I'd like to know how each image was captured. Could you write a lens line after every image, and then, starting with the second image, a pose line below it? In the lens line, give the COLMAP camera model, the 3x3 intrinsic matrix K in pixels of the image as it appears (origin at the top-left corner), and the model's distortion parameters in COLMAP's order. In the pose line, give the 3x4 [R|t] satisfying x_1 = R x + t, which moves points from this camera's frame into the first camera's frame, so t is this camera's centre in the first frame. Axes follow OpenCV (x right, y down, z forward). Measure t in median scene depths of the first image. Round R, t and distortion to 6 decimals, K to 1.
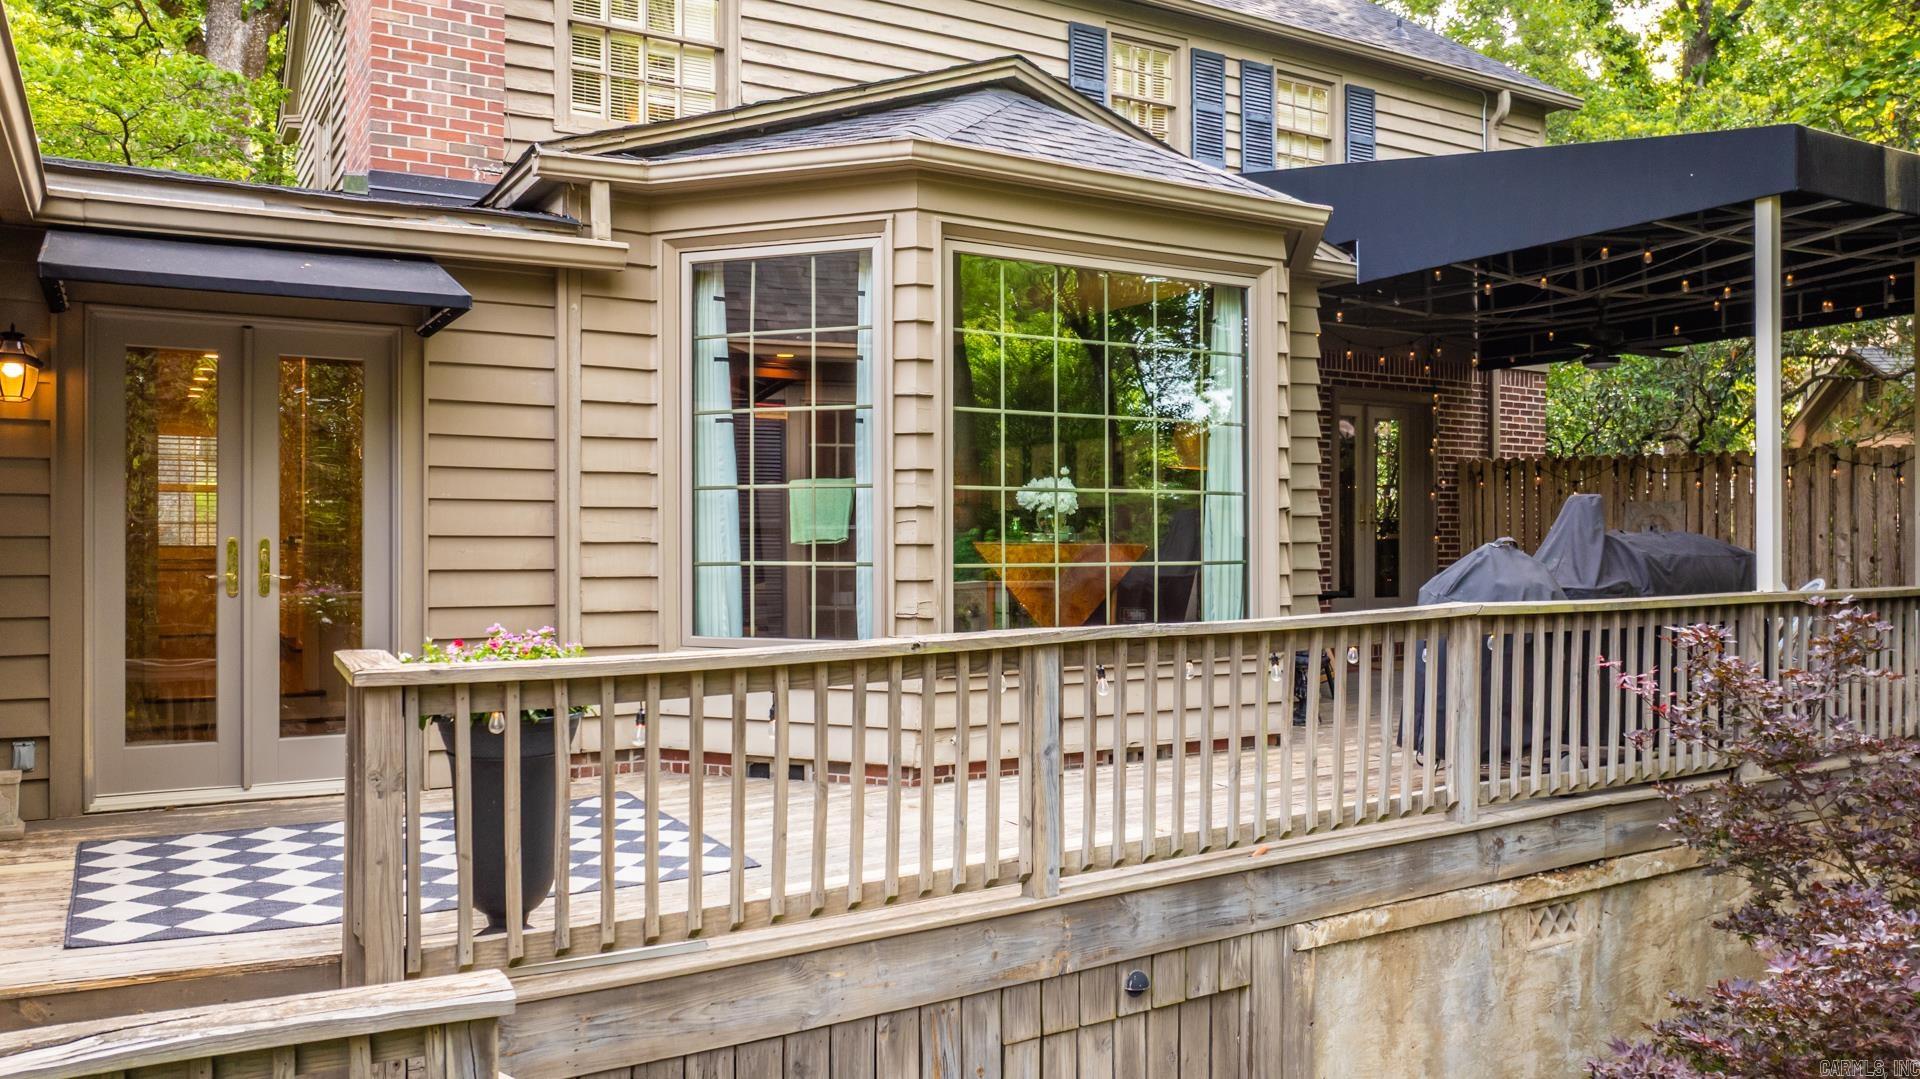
lens RADIAL K [[1444.2, 0, 960.0], [0, 1444.2, 539.5], [0, 0, 1]] dist [-0.041391, 0.001230]
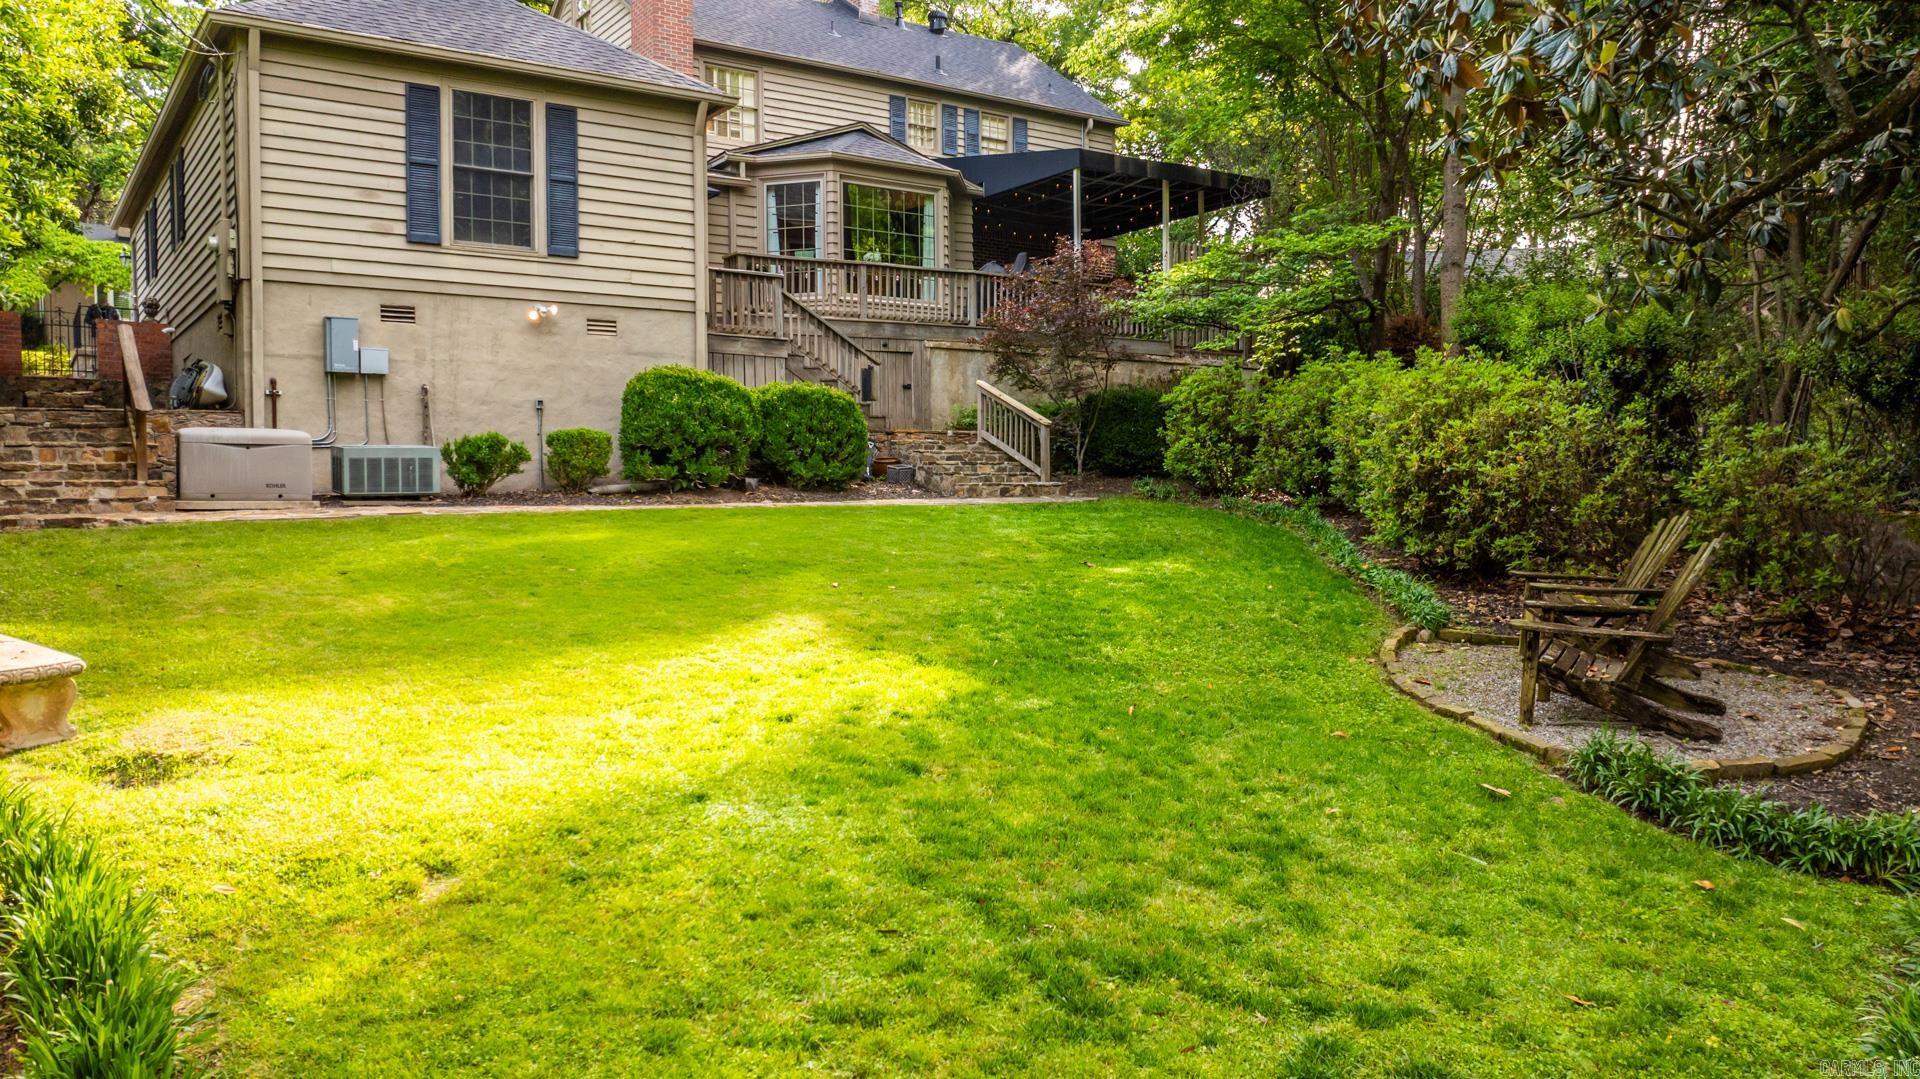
lens RADIAL K [[1444.2, 0, 960.0], [0, 1444.2, 539.5], [0, 0, 1]] dist [-0.041391, 0.001230]
pose [[0.997481, -0.007363, 0.070553, 0.022941], [0.005465, 0.999619, 0.027059, 0.512543], [-0.070725, -0.026605, 0.997141, -2.262647]]
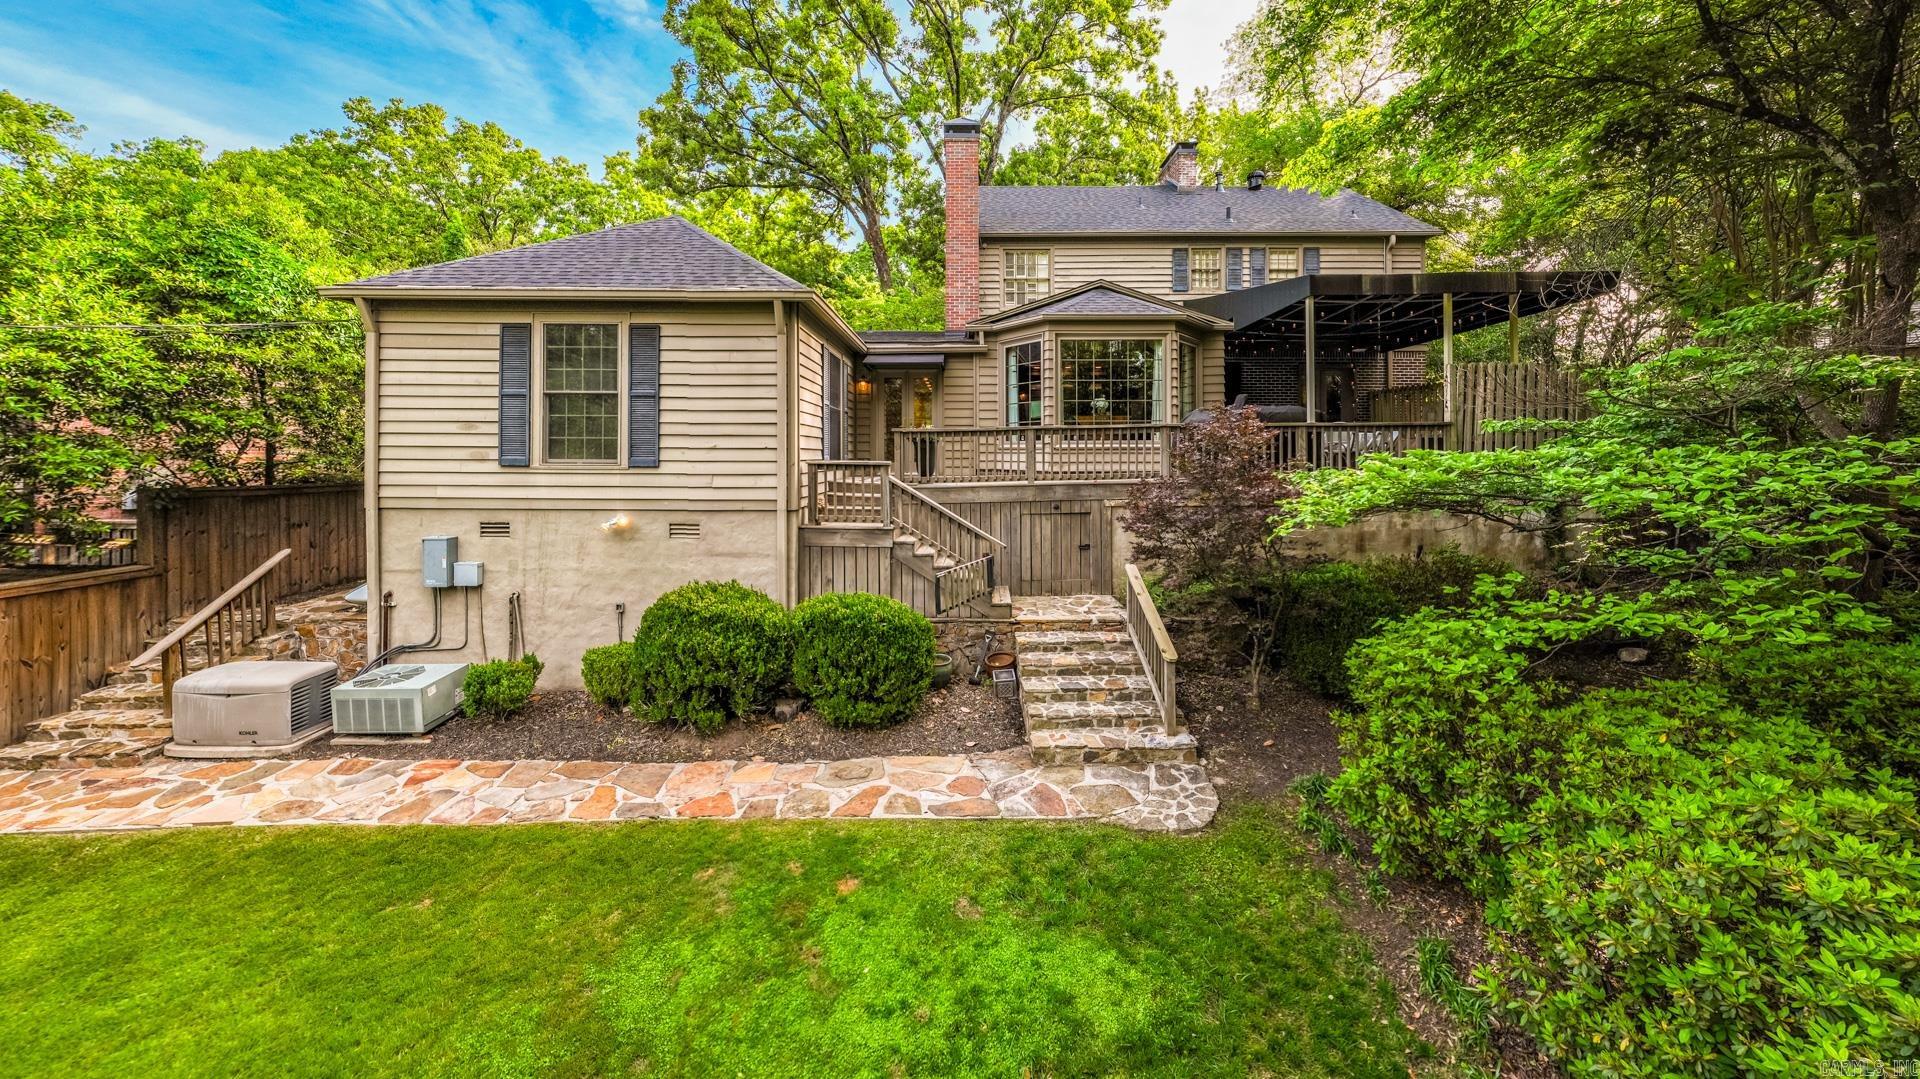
lens RADIAL K [[637.6, 0, 949.0], [0, 637.6, 449.8], [0, 0, 1]] dist [0.021382, -0.000008]
pose [[0.850895, 0.002219, -0.525331, 0.566404], [-0.002622, 0.999997, -0.000023, 0.086171], [0.525329, 0.001397, 0.850898, -0.554231]]
